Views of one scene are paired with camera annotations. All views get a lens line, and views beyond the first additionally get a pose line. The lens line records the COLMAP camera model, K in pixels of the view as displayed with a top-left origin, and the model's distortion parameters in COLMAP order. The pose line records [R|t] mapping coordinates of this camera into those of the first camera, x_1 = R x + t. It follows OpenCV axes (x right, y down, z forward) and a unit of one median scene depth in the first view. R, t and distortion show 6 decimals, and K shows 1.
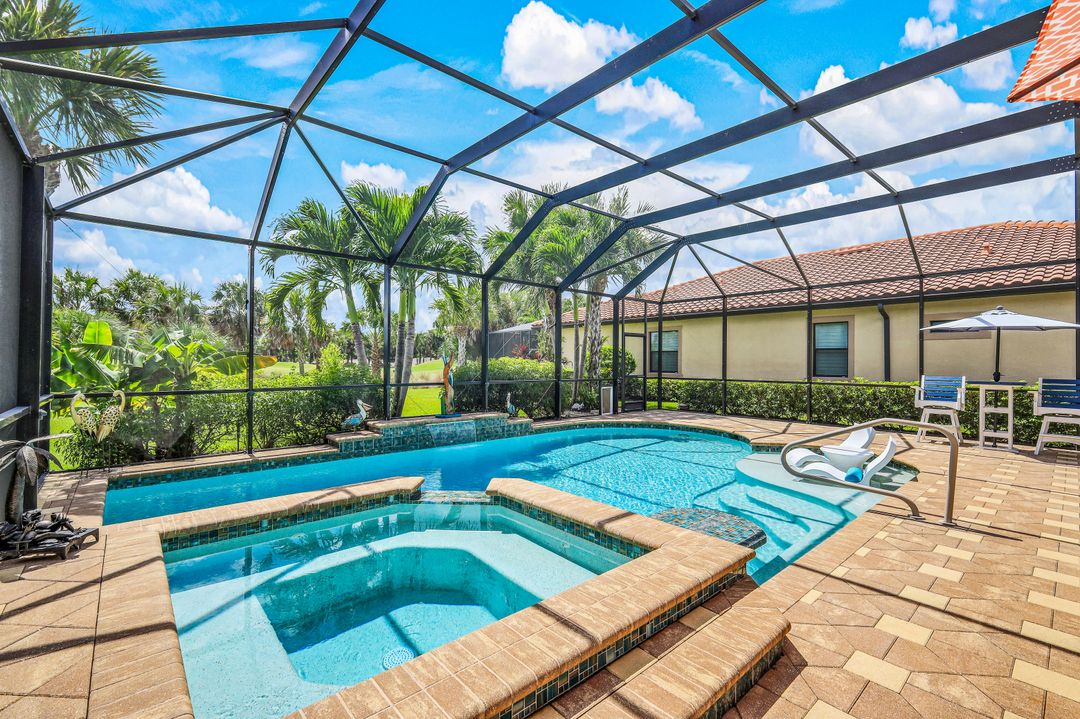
lens RADIAL K [[475.9, 0, 539.9], [0, 475.9, 358.0], [0, 0, 1]] dist [0.002207, -0.000169]
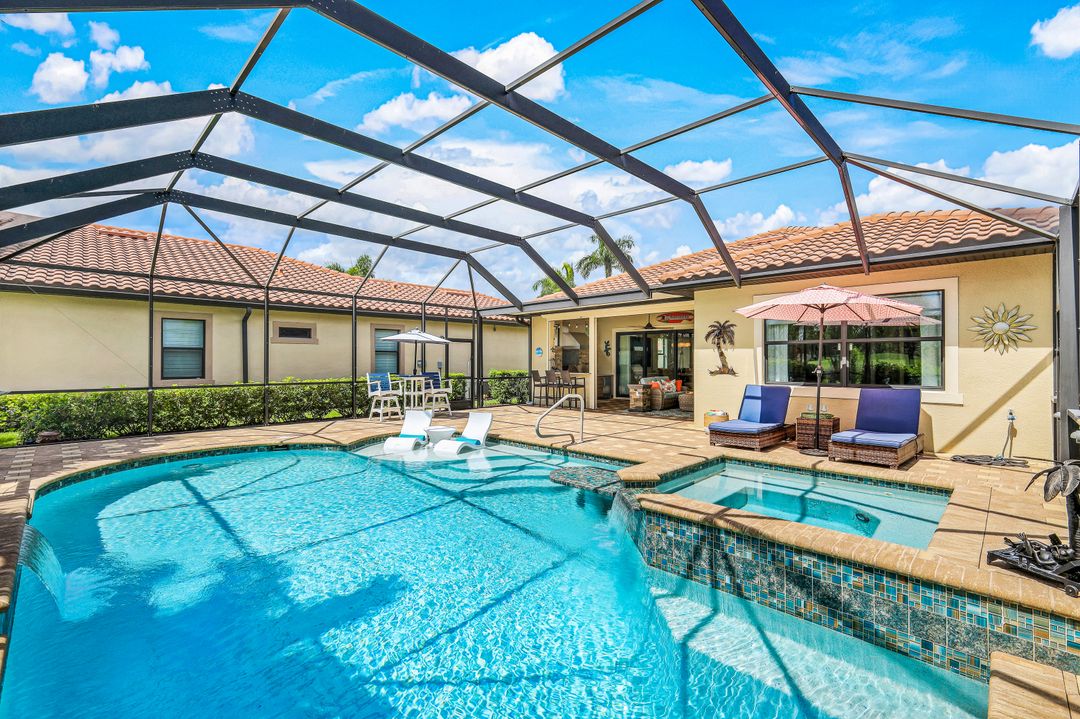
lens RADIAL K [[456.8, 0, 535.2], [0, 456.8, 356.0], [0, 0, 1]] dist [-0.000032, -0.000037]
pose [[-0.047504, 0.005194, 0.998858, -0.402770], [-0.002670, 0.999982, -0.005327, -0.001348], [-0.998867, -0.002921, -0.047489, 0.488556]]
